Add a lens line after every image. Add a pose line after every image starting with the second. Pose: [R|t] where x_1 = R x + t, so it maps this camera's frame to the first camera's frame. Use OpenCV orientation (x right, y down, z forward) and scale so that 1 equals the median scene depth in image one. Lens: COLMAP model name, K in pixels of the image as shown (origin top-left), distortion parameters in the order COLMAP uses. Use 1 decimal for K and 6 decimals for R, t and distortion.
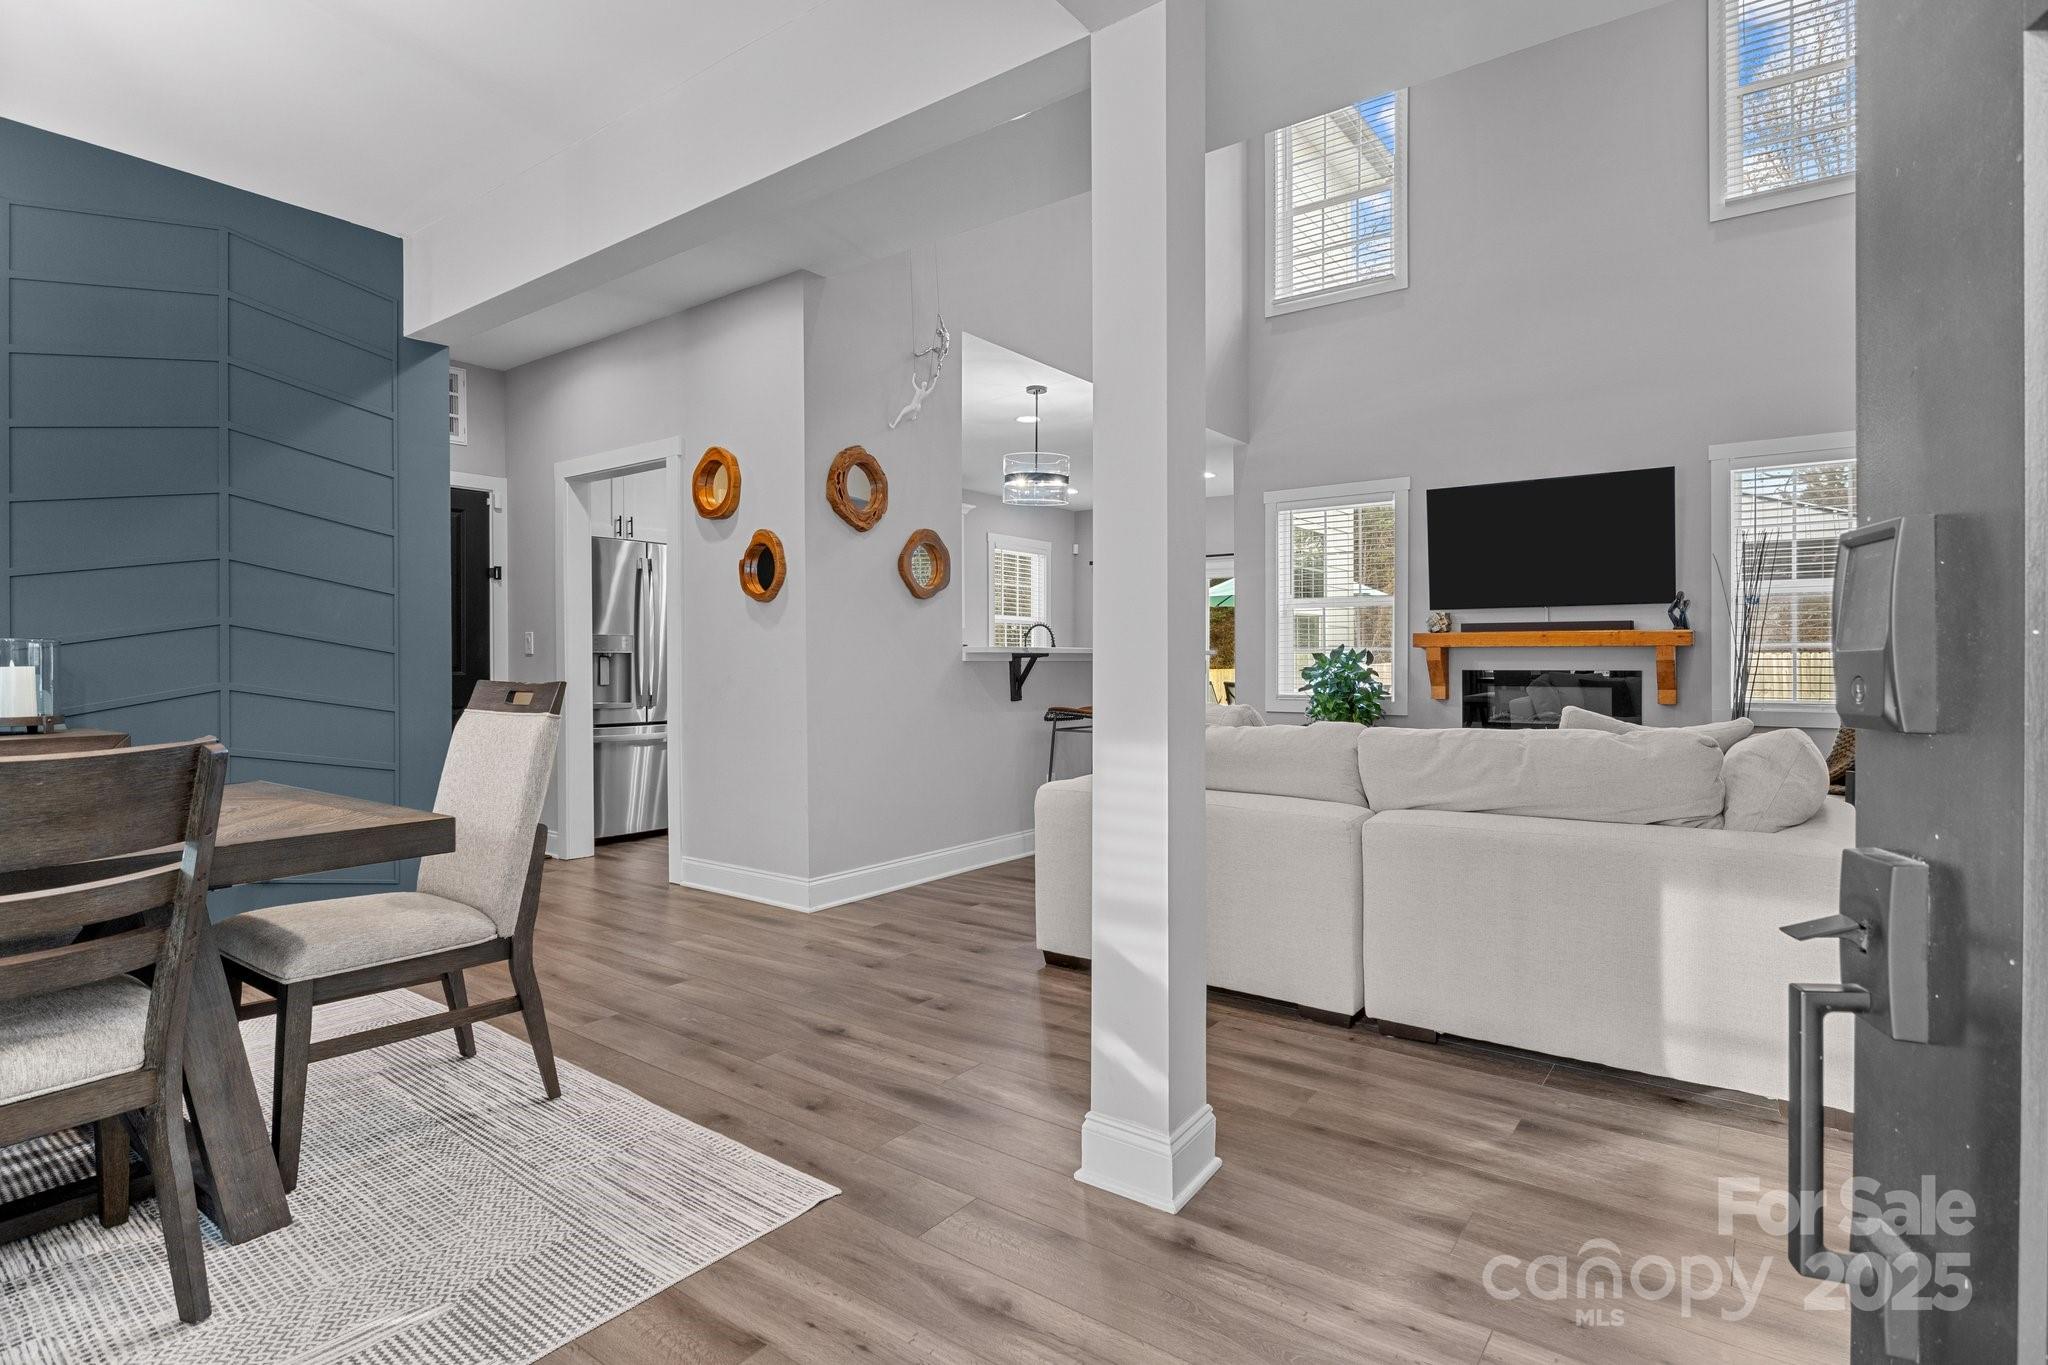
lens RADIAL K [[1056.3, 0, 1030.7], [0, 1056.3, 653.5], [0, 0, 1]] dist [-0.011112, -0.001351]
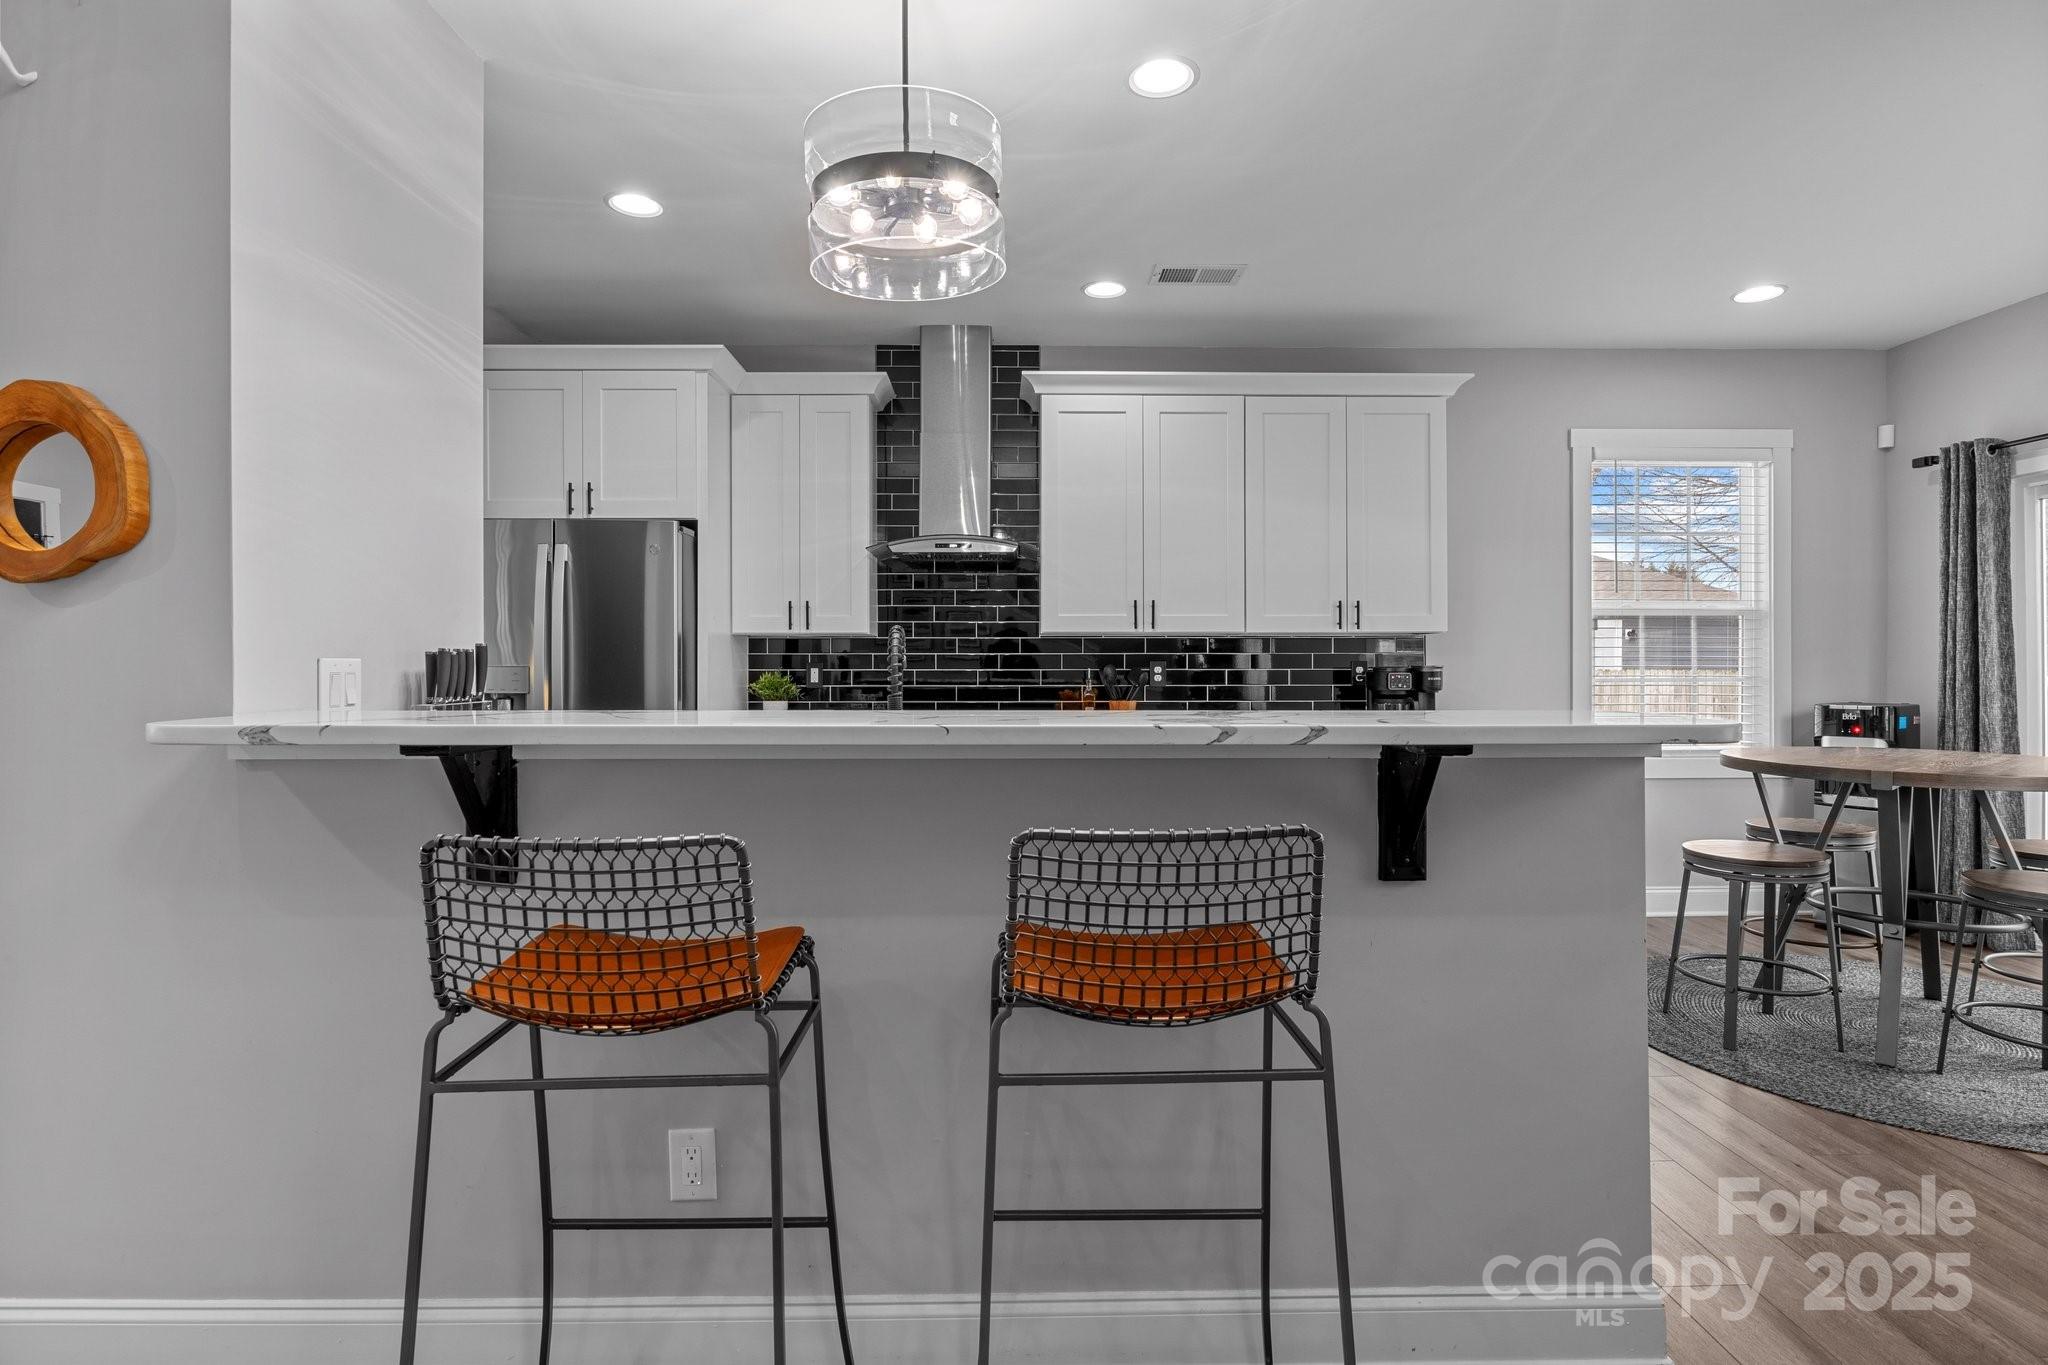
lens RADIAL K [[1022.5, 0, 1024.7], [0, 1022.5, 662.6], [0, 0, 1]] dist [-0.005154, -0.000407]
pose [[0.596098, 0.003576, -0.802904, 0.265924], [0.004110, 0.999963, 0.007505, -0.017432], [0.802901, -0.007774, 0.596061, 0.740406]]
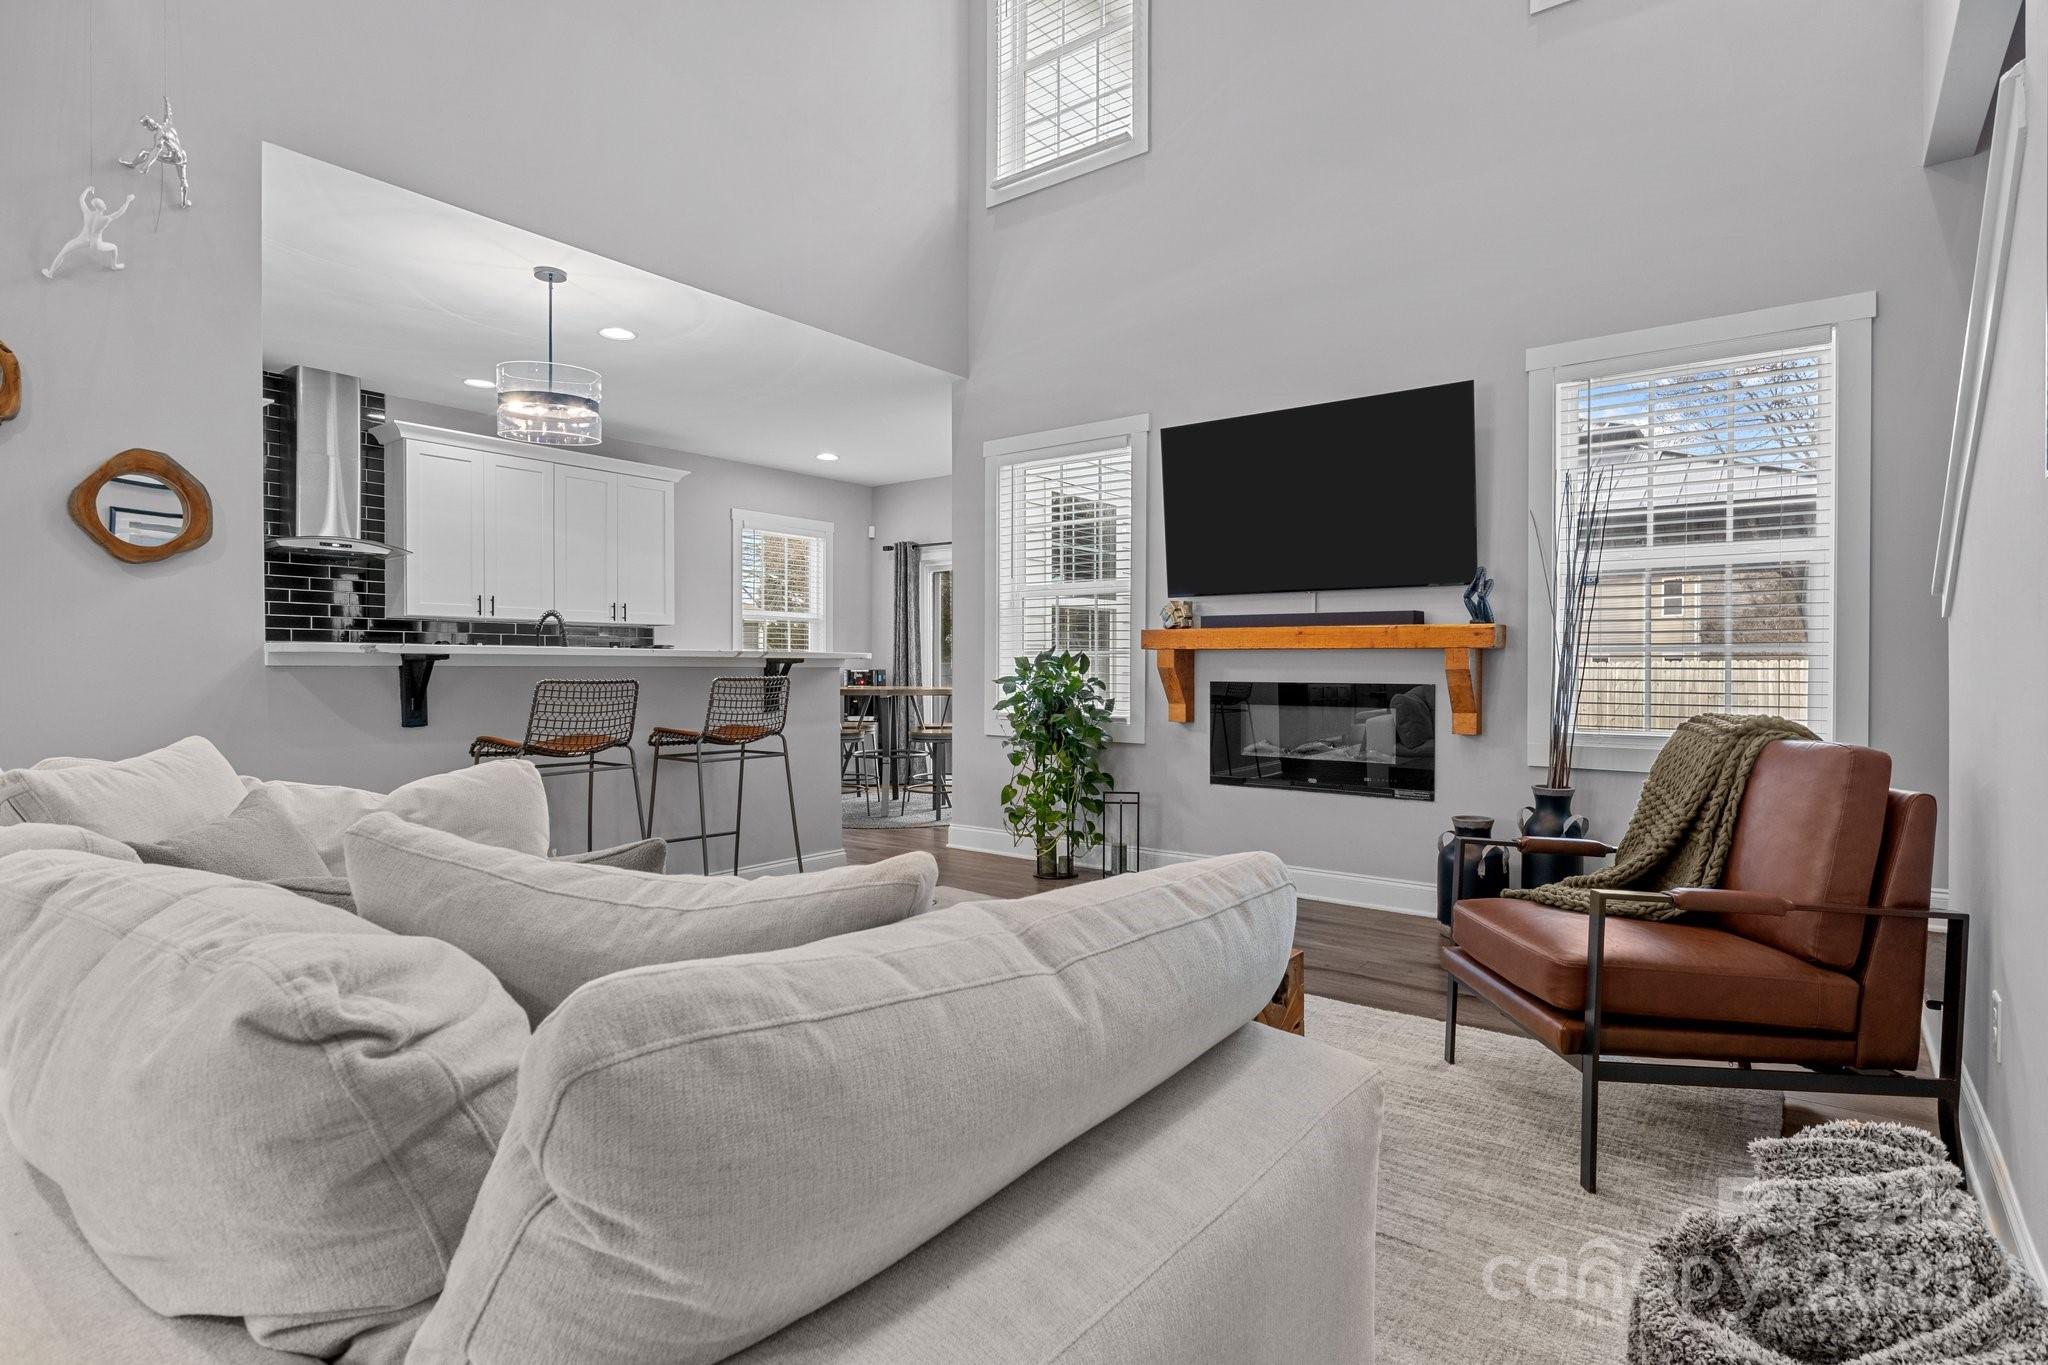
lens RADIAL K [[1036.7, 0, 1024.0], [0, 1036.7, 682.5], [0, 0, 1]] dist [-0.001946, 0.000145]
pose [[0.999151, 0.008106, -0.040397, 0.313040], [-0.007236, 0.999740, 0.021639, 0.002239], [0.040562, -0.021328, 0.998949, 0.289672]]
